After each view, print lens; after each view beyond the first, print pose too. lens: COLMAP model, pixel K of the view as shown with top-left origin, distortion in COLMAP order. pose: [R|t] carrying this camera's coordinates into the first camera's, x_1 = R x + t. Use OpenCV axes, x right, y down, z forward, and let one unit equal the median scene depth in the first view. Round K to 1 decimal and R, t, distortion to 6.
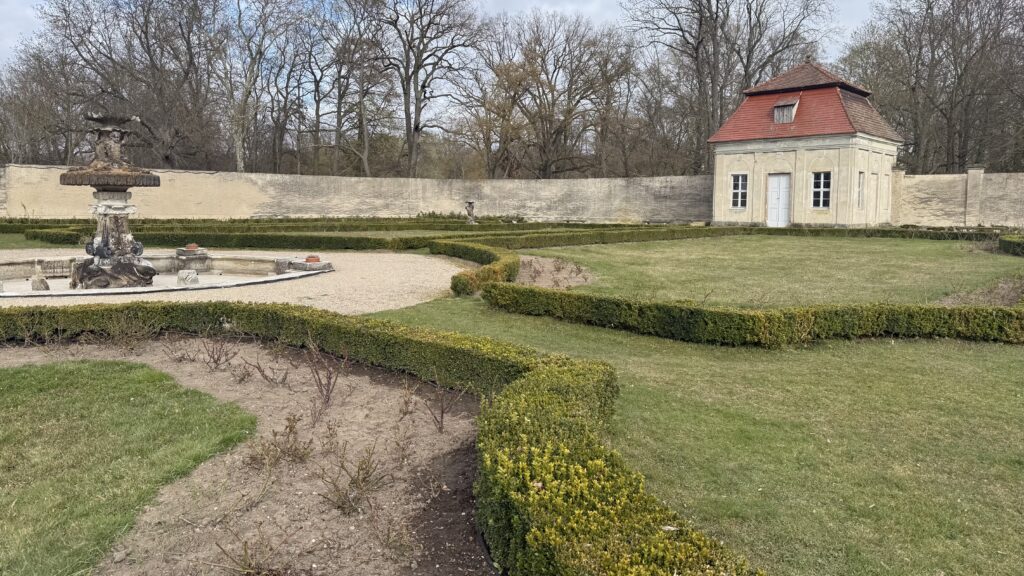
lens RADIAL K [[709.3, 0, 513.0], [0, 709.3, 264.2], [0, 0, 1]] dist [0.066163, -0.086557]
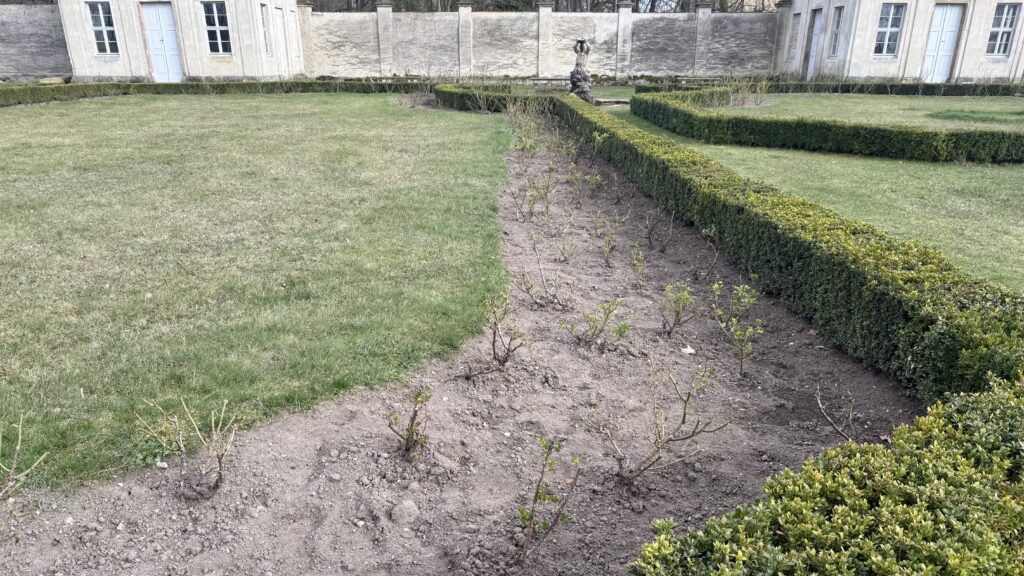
lens RADIAL K [[729.9, 0, 513.6], [0, 729.9, 358.1], [0, 0, 1]] dist [0.008022, -0.009379]
pose [[0.726520, -0.265444, 0.633804, 0.072767], [0.061740, 0.943860, 0.324526, -0.006275], [-0.684366, -0.196644, 0.702122, 0.167256]]
